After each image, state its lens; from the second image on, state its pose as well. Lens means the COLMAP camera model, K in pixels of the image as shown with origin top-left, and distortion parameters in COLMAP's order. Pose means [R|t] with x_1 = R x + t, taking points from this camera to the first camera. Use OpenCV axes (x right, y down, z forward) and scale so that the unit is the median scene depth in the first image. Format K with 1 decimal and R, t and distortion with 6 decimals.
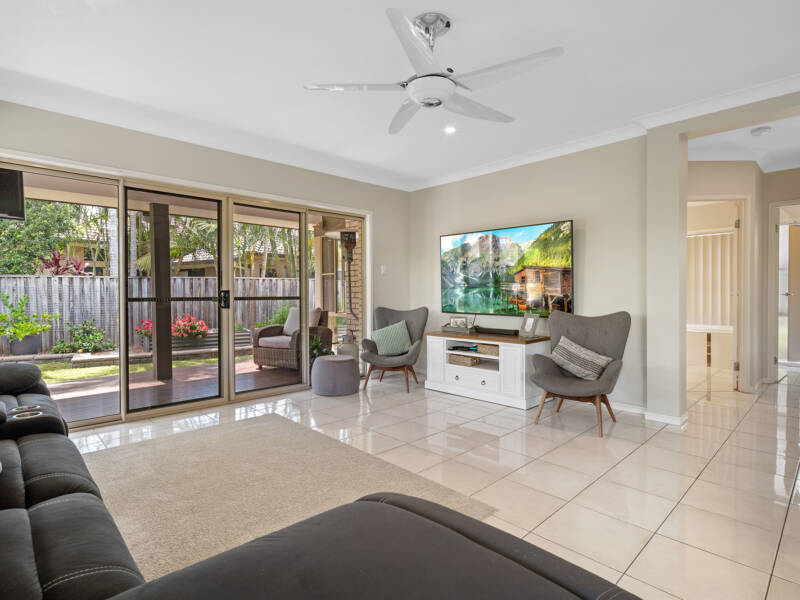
lens RADIAL K [[425.6, 0, 384.1], [0, 425.6, 299.8], [0, 0, 1]] dist [0.004878, 0.001093]
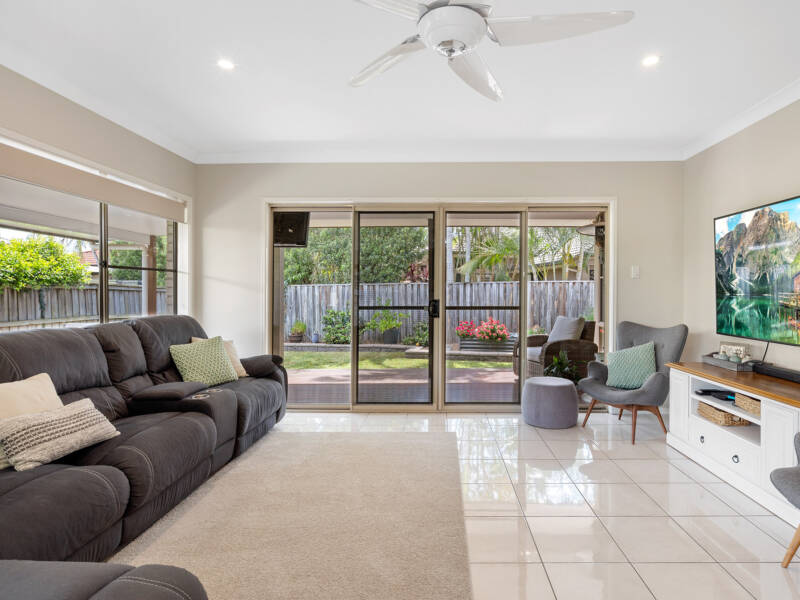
lens RADIAL K [[427.3, 0, 430.9], [0, 427.3, 298.7], [0, 0, 1]] dist [-0.000414, -0.001007]
pose [[0.730682, 0.007821, -0.682674, 0.271929], [-0.010149, 0.999948, 0.000594, -0.021692], [0.682643, 0.006494, 0.730723, 0.220025]]
